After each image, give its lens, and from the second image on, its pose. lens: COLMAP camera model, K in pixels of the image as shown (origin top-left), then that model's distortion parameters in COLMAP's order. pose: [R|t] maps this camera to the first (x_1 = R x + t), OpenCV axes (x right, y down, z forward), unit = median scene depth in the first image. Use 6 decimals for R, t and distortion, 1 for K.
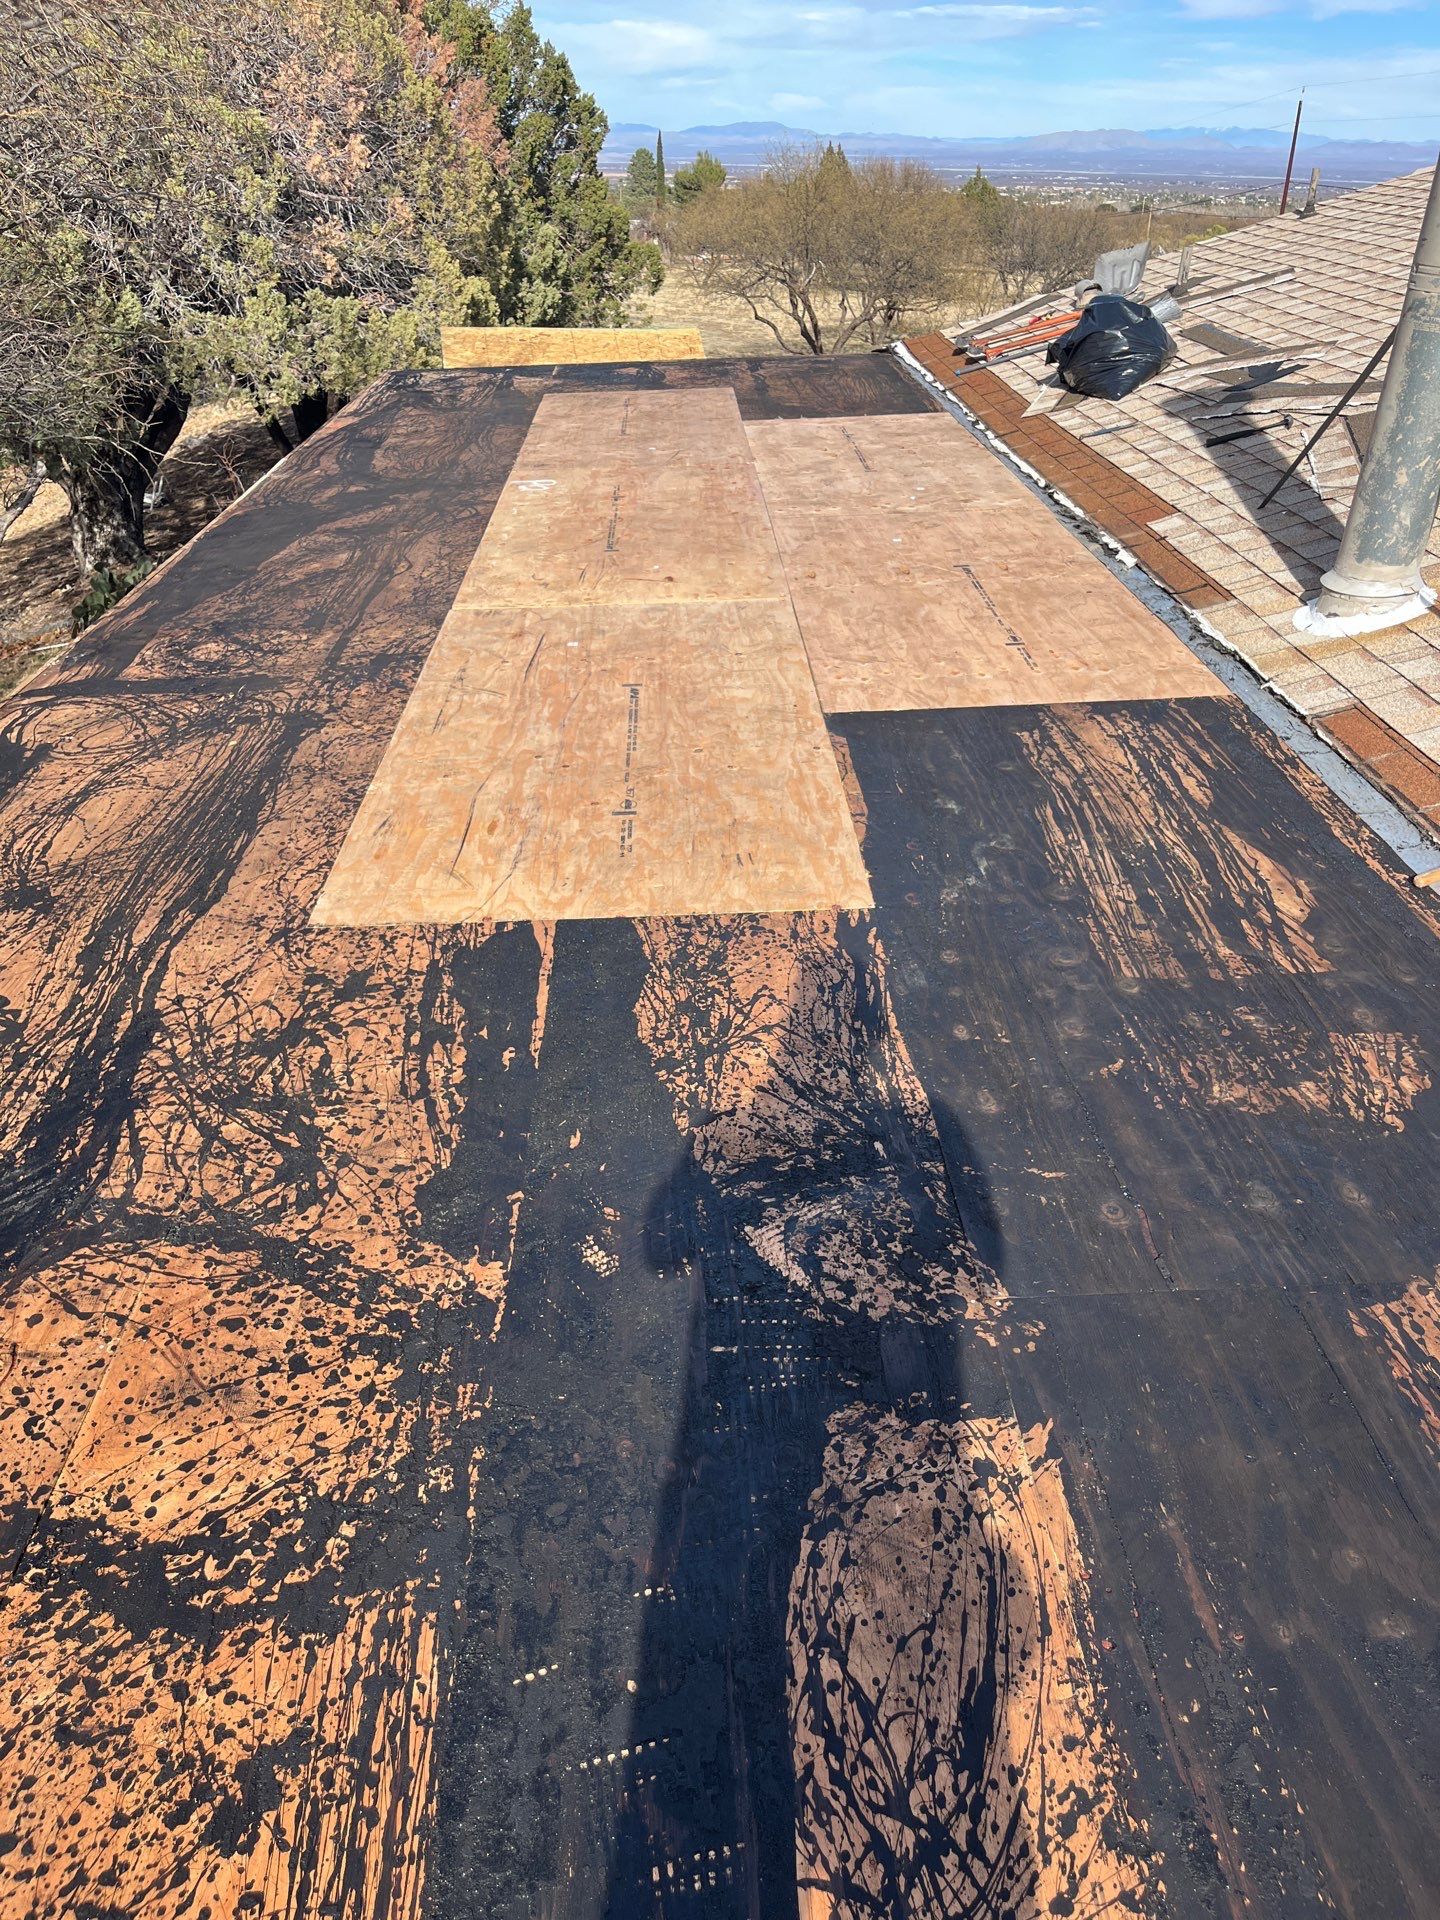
lens RADIAL K [[1437.9, 0, 714.2], [0, 1437.9, 978.1], [0, 0, 1]] dist [0.054952, -0.085812]
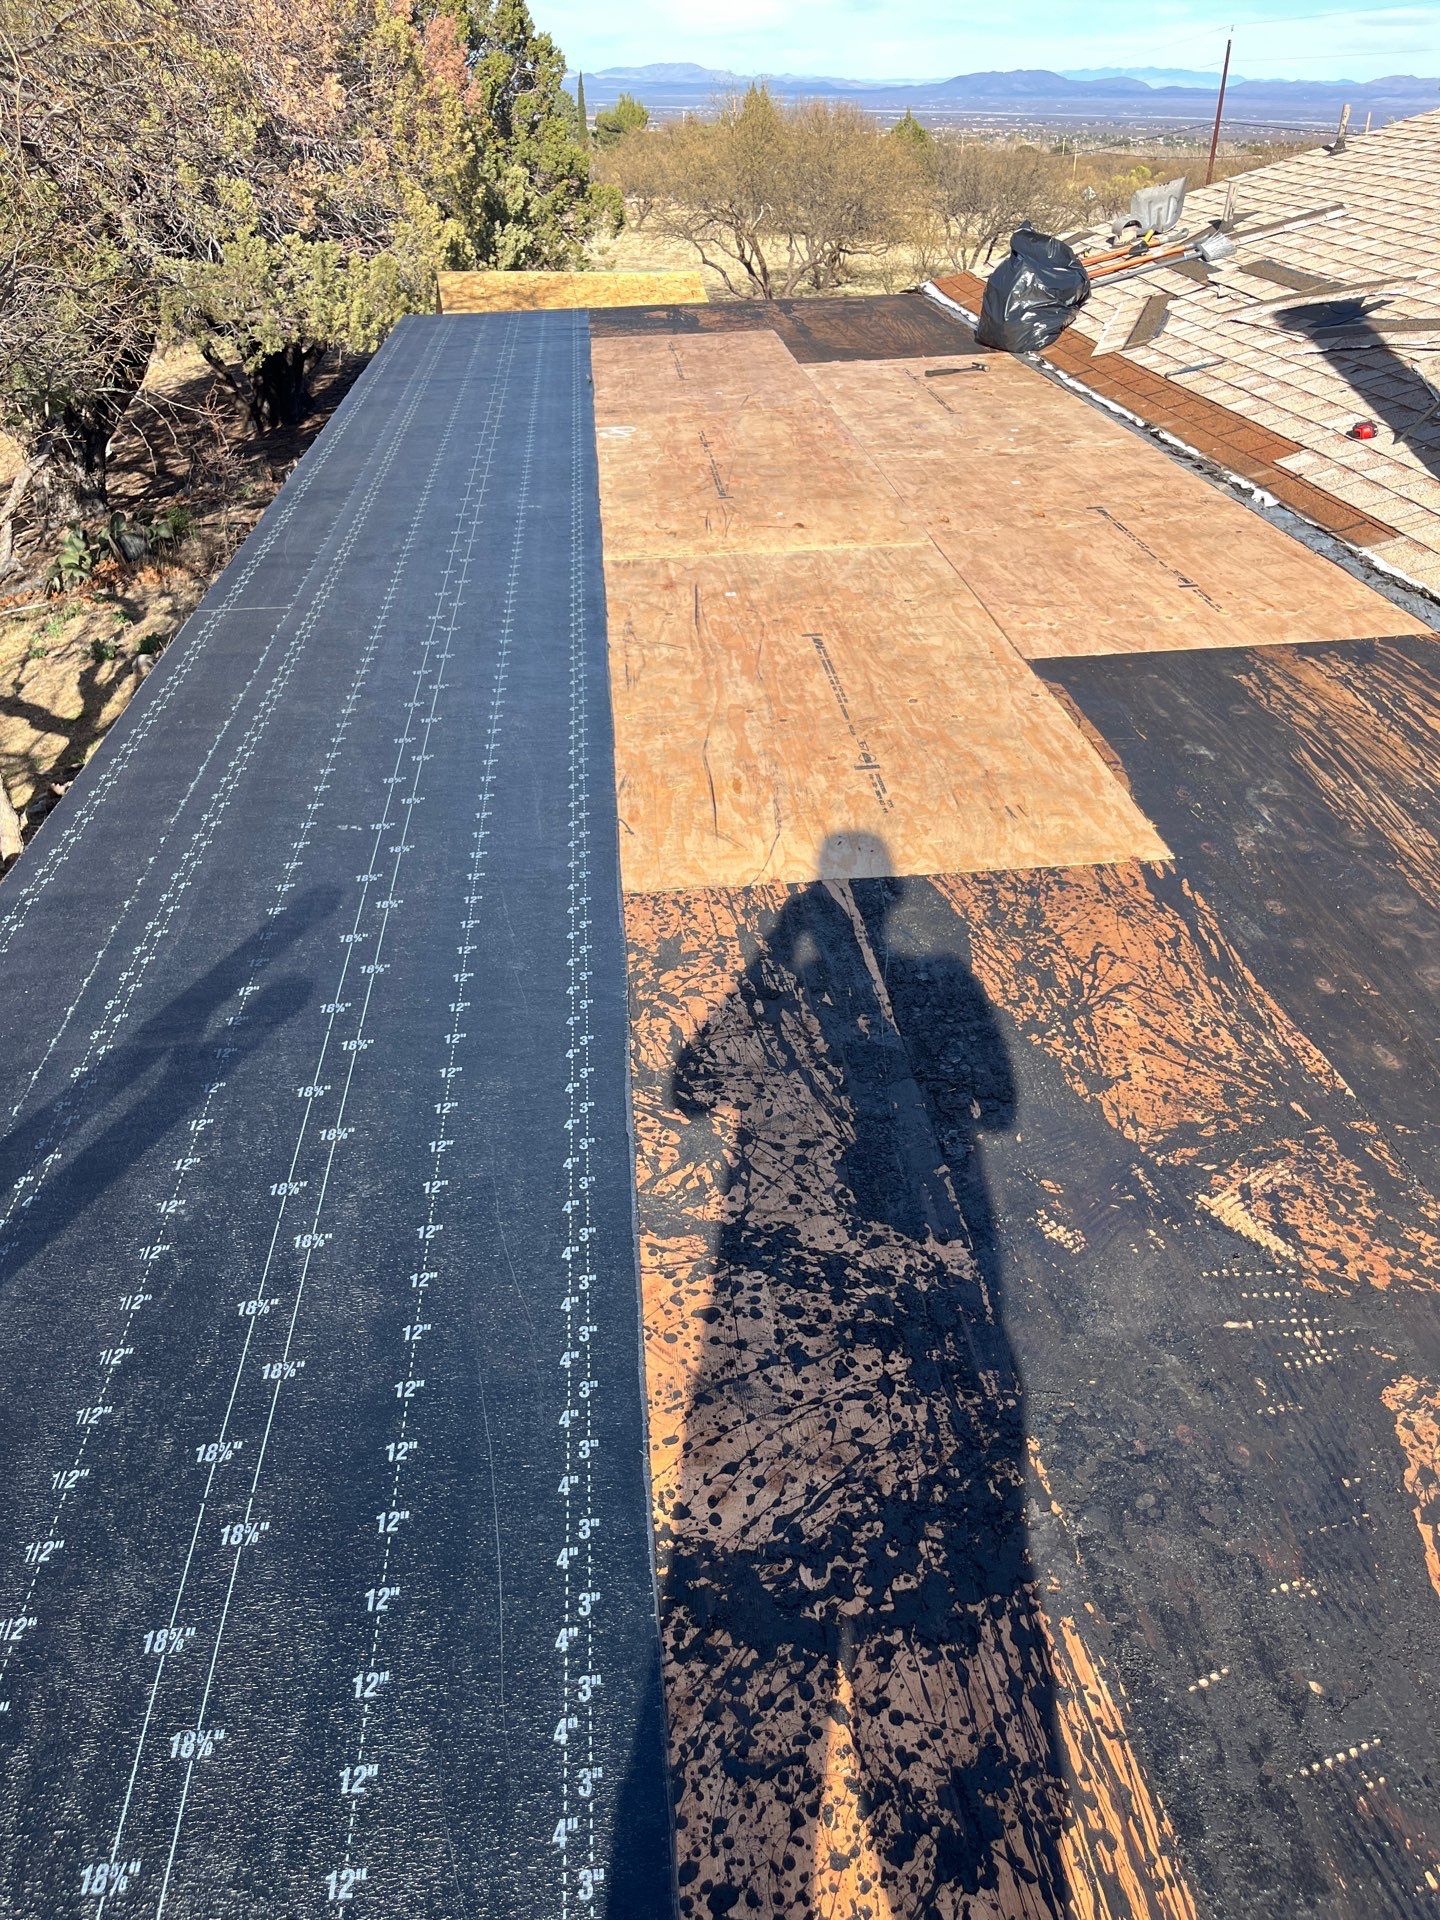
lens RADIAL K [[1437.9, 0, 709.9], [0, 1437.9, 962.2], [0, 0, 1]] dist [0.054952, -0.085812]
pose [[0.998928, -0.026517, 0.037952, -0.193530], [0.025679, 0.999419, 0.022398, -0.007373], [-0.038524, -0.021399, 0.999029, 0.030463]]
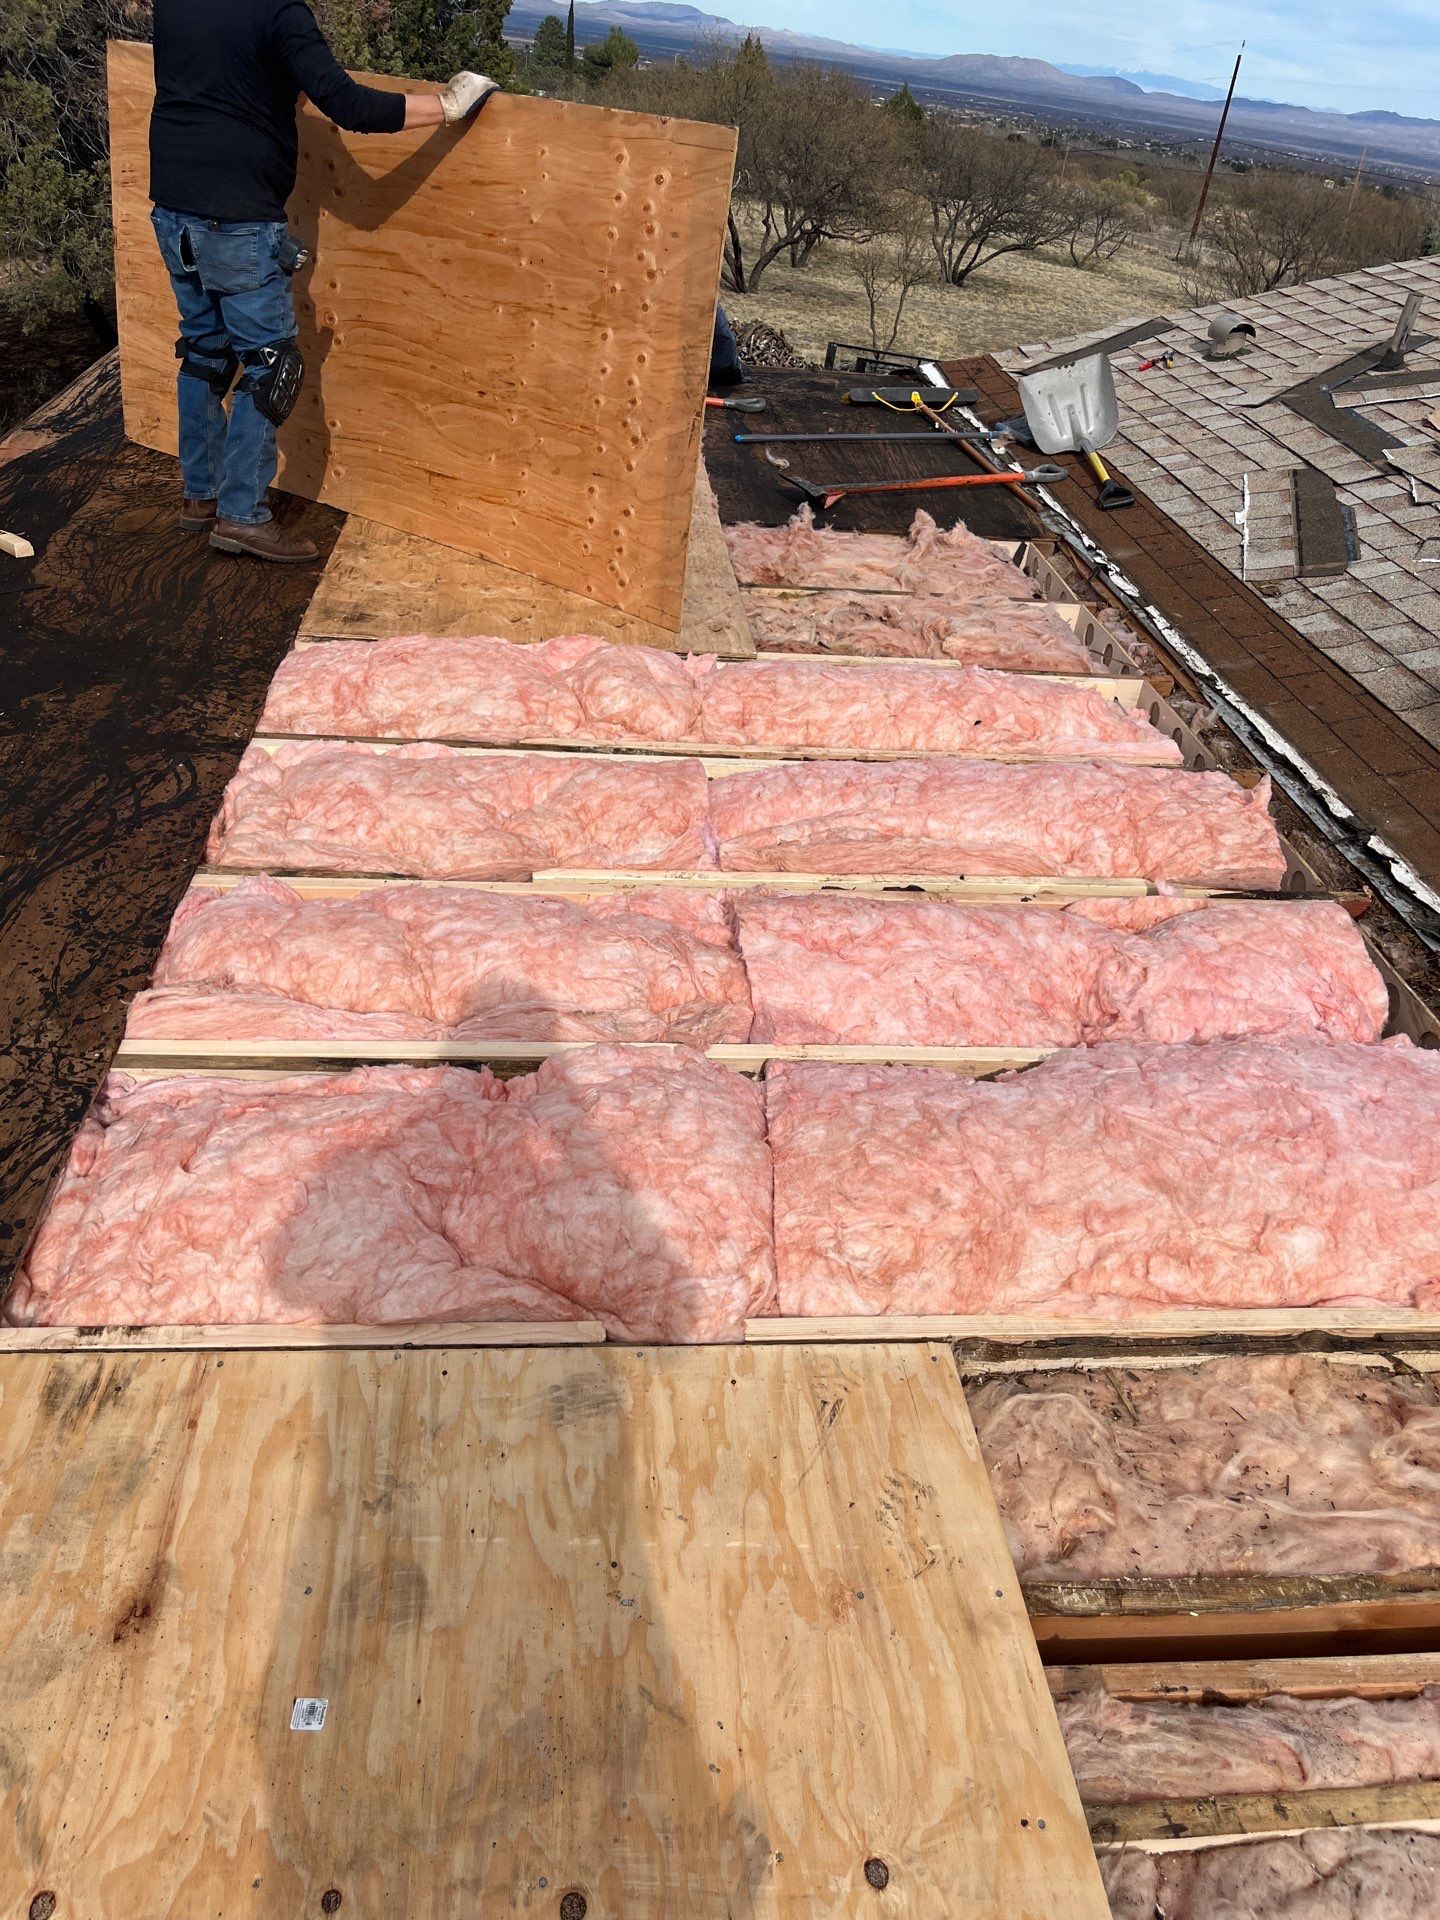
lens RADIAL K [[1437.9, 0, 727.8], [0, 1437.9, 963.3], [0, 0, 1]] dist [0.054952, -0.085812]
pose [[0.992266, 0.060917, 0.108157, -0.065598], [-0.066421, 0.996635, 0.048034, -0.499767], [-0.104867, -0.054847, 0.992973, 0.862029]]
